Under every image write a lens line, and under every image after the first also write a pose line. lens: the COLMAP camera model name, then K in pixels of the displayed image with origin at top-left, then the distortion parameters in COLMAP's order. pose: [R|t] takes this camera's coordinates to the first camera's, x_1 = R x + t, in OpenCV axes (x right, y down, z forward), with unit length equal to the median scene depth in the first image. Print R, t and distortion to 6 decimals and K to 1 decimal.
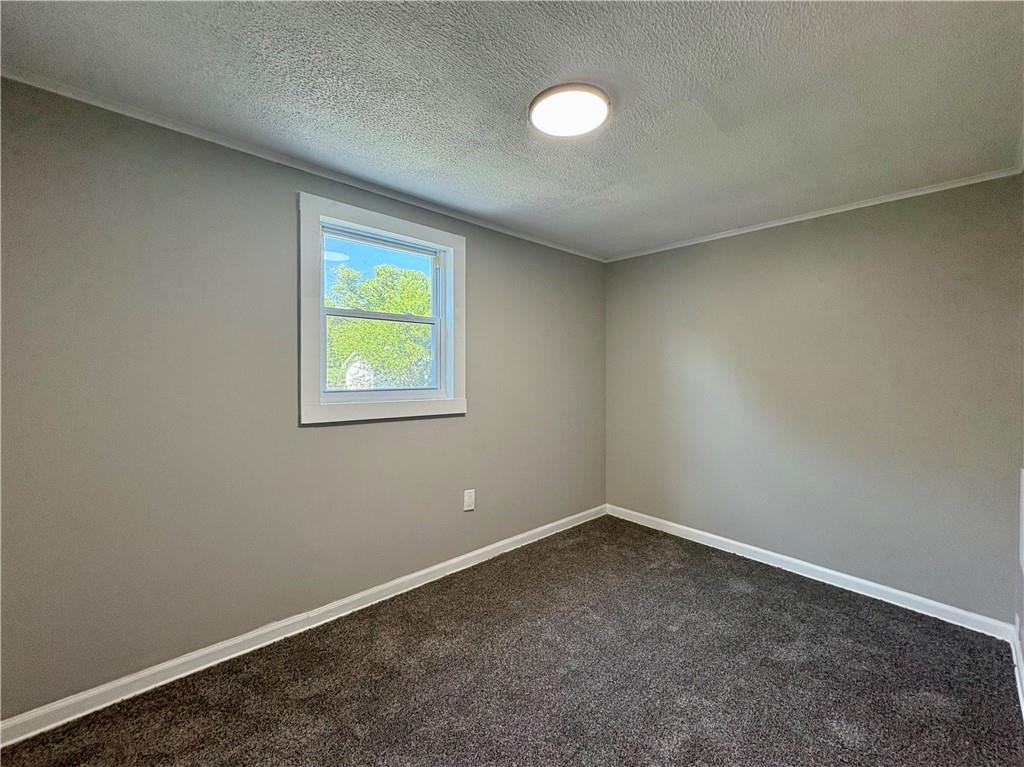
lens RADIAL K [[411.3, 0, 515.2], [0, 411.3, 376.8], [0, 0, 1]] dist [0.003843, 0.000309]
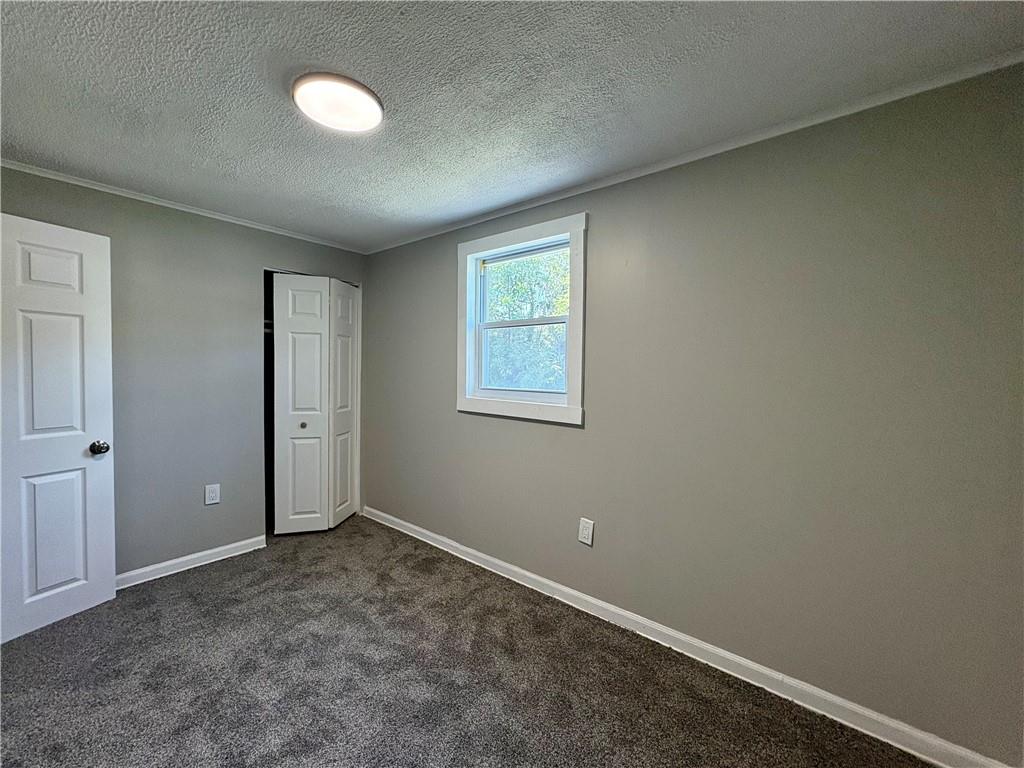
lens RADIAL K [[411.3, 0, 514.8], [0, 411.3, 384.8], [0, 0, 1]] dist [0.003843, 0.000309]
pose [[0.144619, 0.039443, -0.988701, 0.810138], [-0.020324, 0.999113, 0.036886, -0.025462], [0.989279, 0.014760, 0.145292, 0.888771]]
